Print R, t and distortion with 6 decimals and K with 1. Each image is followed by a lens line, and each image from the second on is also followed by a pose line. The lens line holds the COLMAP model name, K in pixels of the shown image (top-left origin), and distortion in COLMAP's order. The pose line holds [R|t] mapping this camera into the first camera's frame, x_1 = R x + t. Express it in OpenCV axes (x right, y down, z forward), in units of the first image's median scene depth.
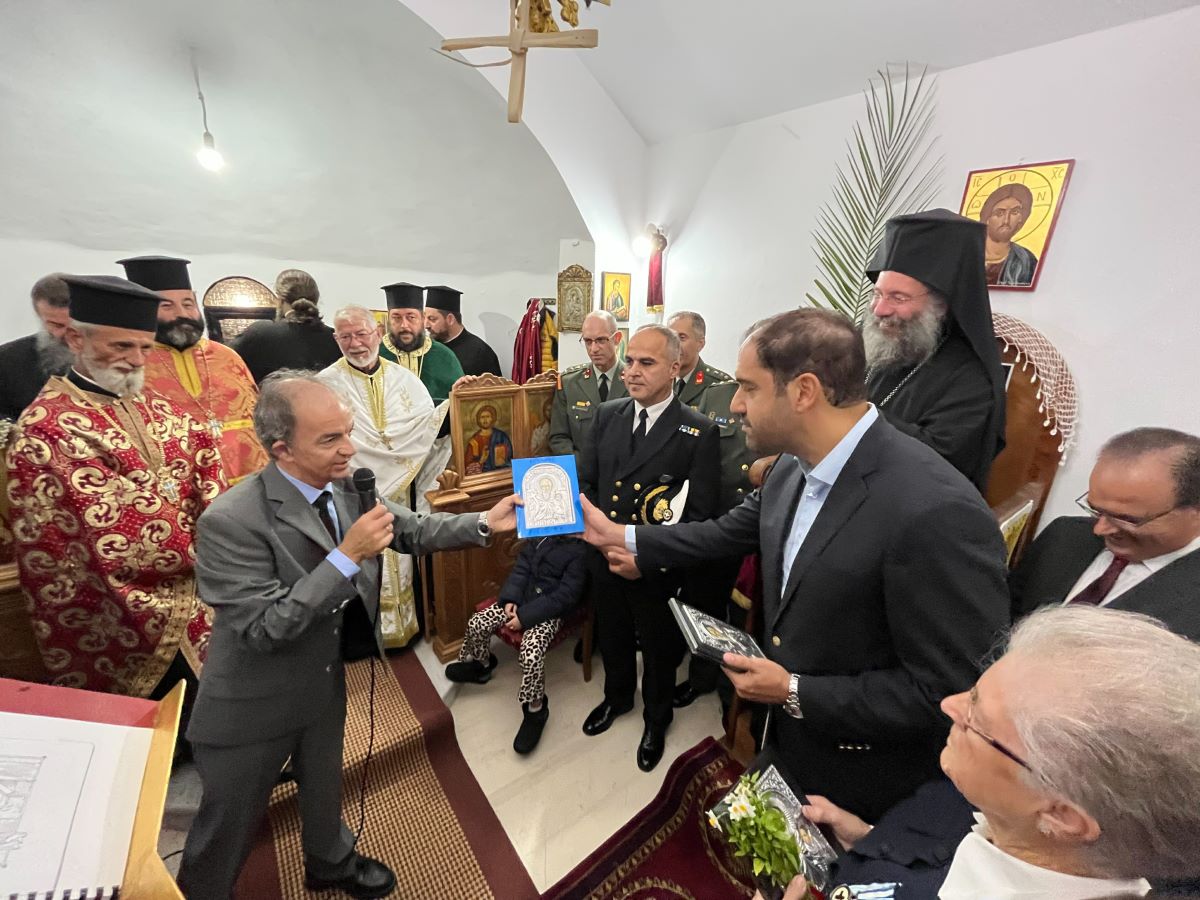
lens RADIAL K [[476.3, 0, 605.3], [0, 476.3, 460.7], [0, 0, 1]] dist [-0.011556, 0.000335]
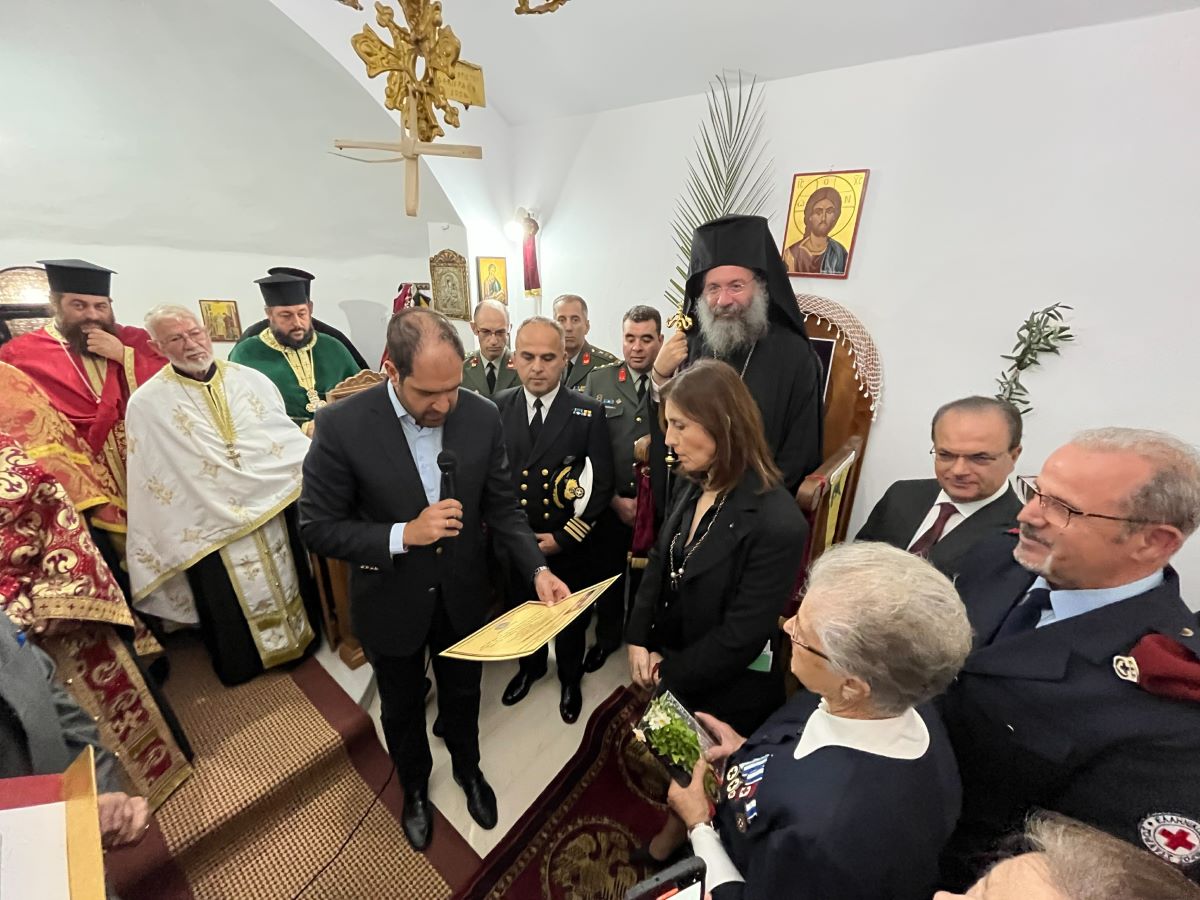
lens RADIAL K [[485.8, 0, 598.4], [0, 485.8, 451.5], [0, 0, 1]] dist [0.002479, 0.000145]
pose [[0.972837, -0.099578, 0.208979, -0.016735], [0.089053, 0.994266, 0.059209, -0.046640], [-0.213677, -0.038990, 0.976126, -0.096705]]
